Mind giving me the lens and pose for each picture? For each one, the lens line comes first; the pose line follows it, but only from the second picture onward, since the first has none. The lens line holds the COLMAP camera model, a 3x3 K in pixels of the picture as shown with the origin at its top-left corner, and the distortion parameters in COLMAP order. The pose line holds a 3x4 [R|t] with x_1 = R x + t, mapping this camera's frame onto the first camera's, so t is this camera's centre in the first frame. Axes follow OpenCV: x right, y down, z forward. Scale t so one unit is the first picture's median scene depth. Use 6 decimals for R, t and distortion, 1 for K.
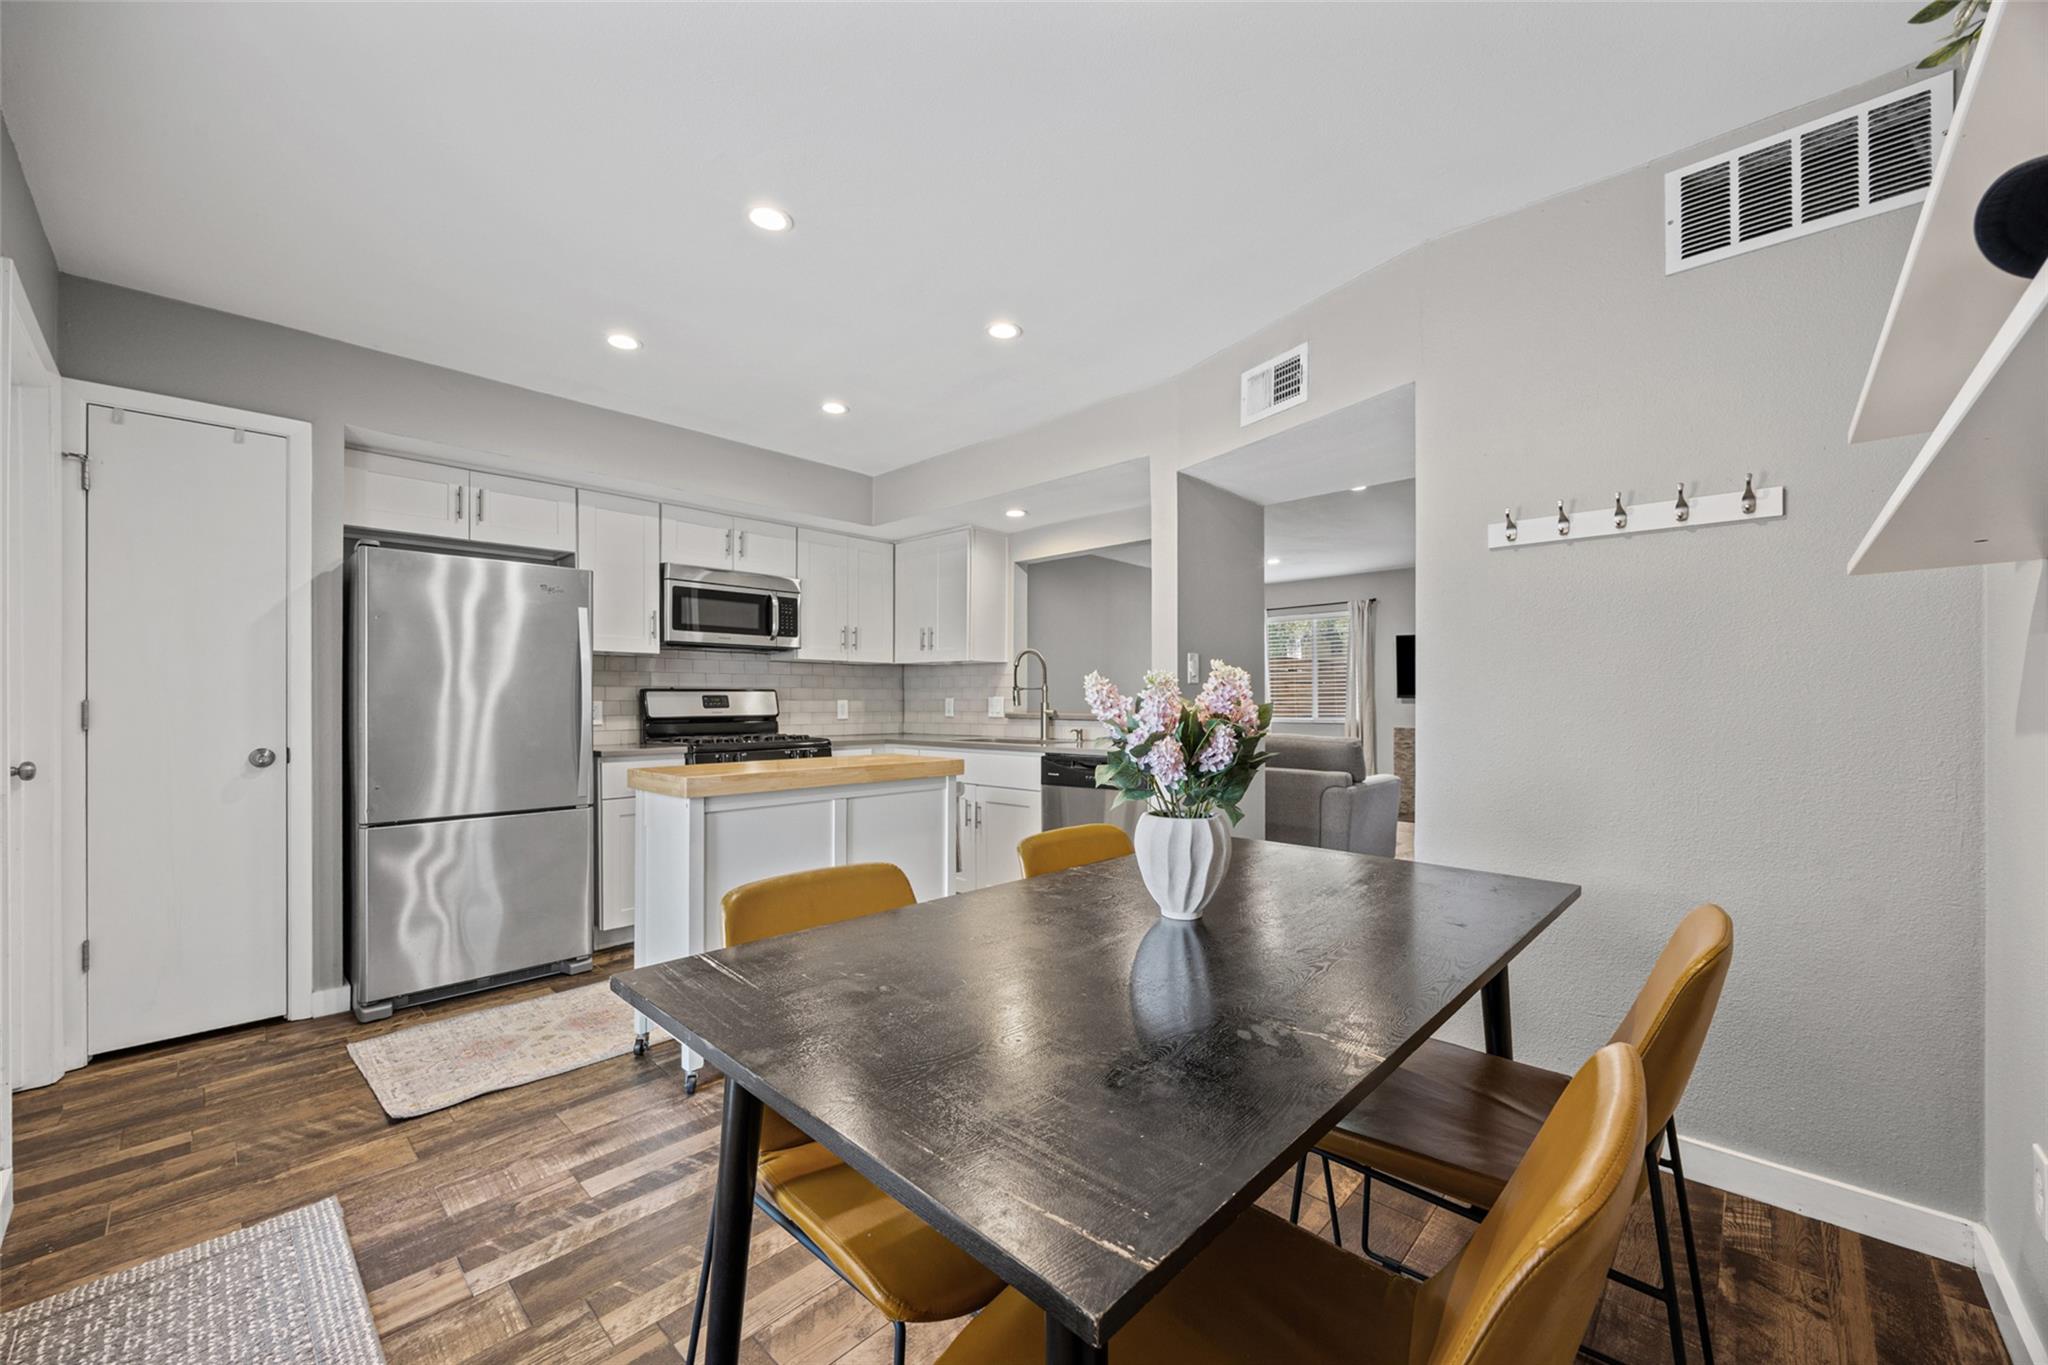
lens RADIAL K [[798.5, 0, 1018.5], [0, 798.5, 697.4], [0, 0, 1]] dist [-0.005974, 0.001022]
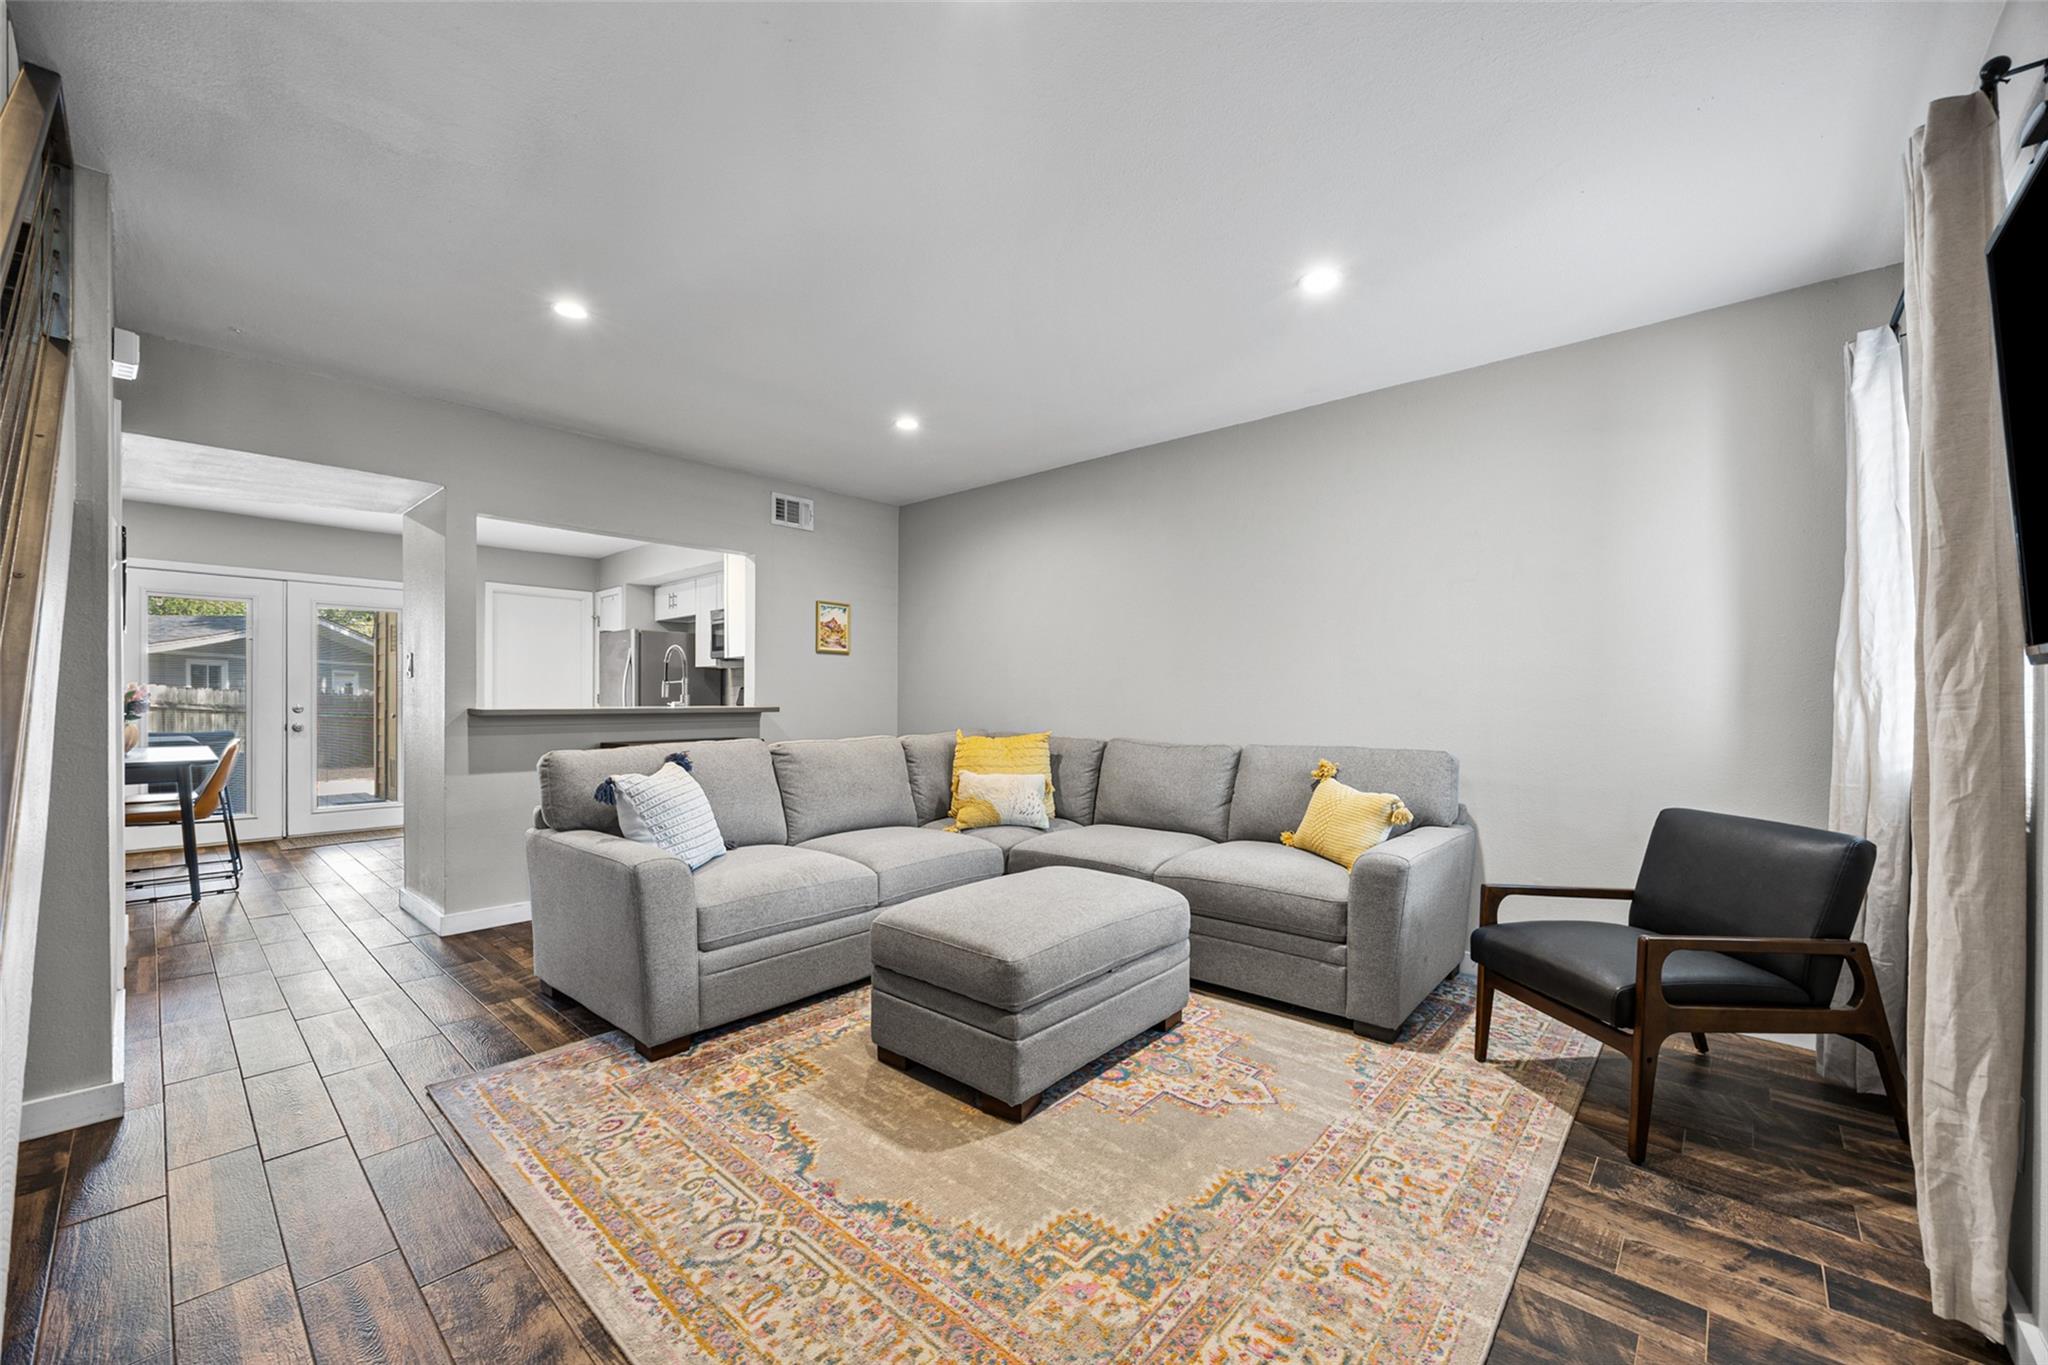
lens RADIAL K [[798.5, 0, 1021.7], [0, 798.5, 707.3], [0, 0, 1]] dist [-0.005974, 0.001022]
pose [[0.023393, 0.011111, -0.999665, 1.226710], [0.000978, 0.999938, 0.011136, 0.013155], [0.999726, -0.001238, 0.023381, 1.597351]]
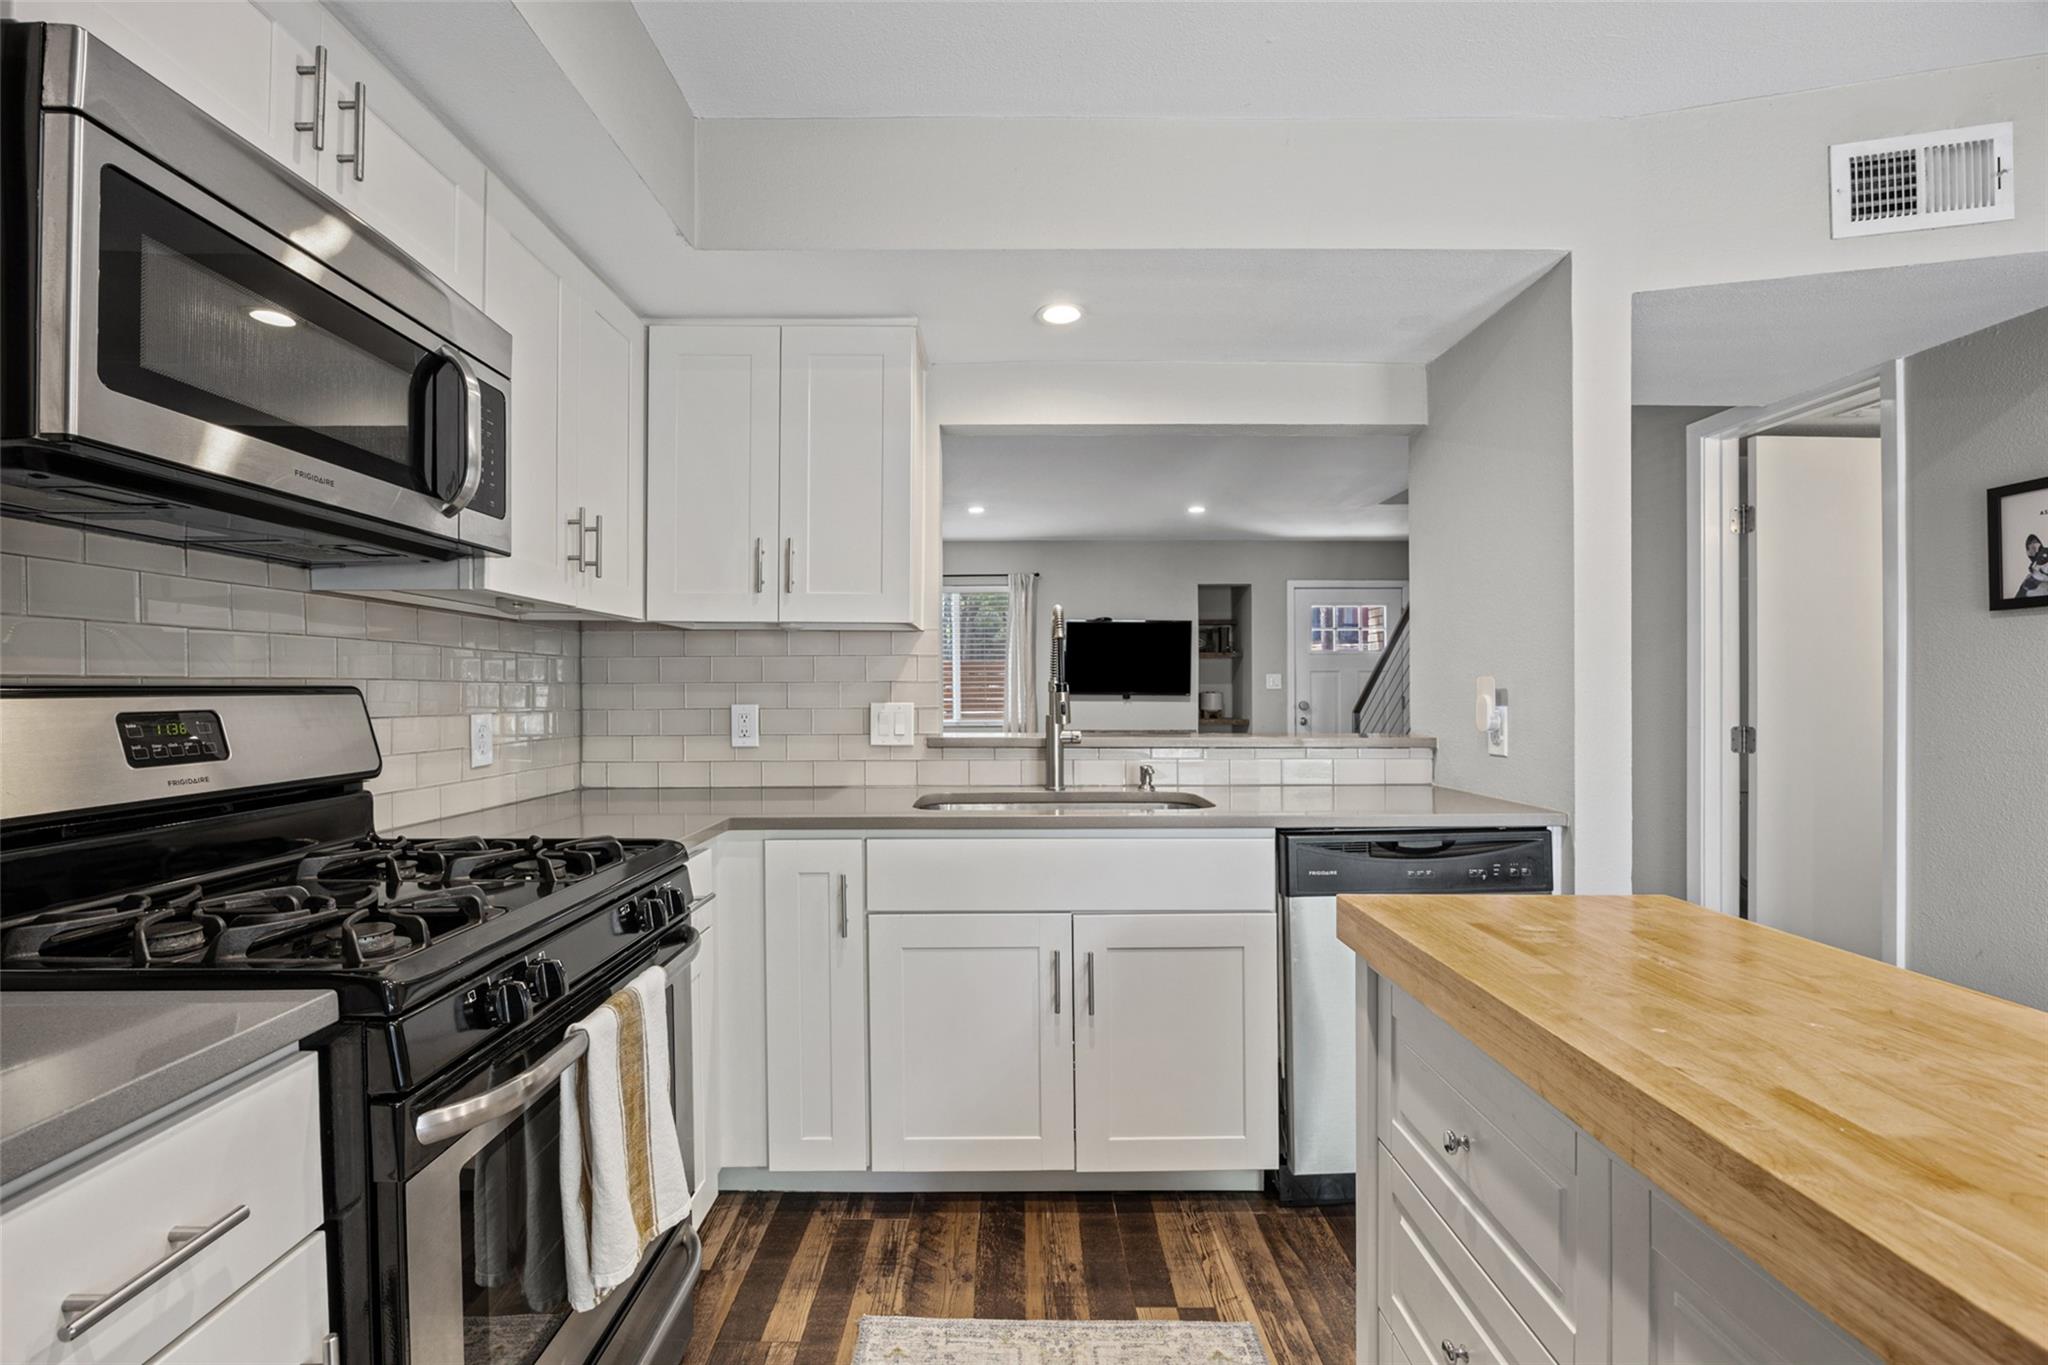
lens RADIAL K [[904.8, 0, 1019.8], [0, 904.8, 691.9], [0, 0, 1]] dist [-0.019843, 0.001081]
pose [[0.720074, -0.000636, 0.693897, -0.420000], [-0.003136, 0.999986, 0.004171, -0.011604], [-0.693891, -0.005180, 0.720062, 0.685471]]
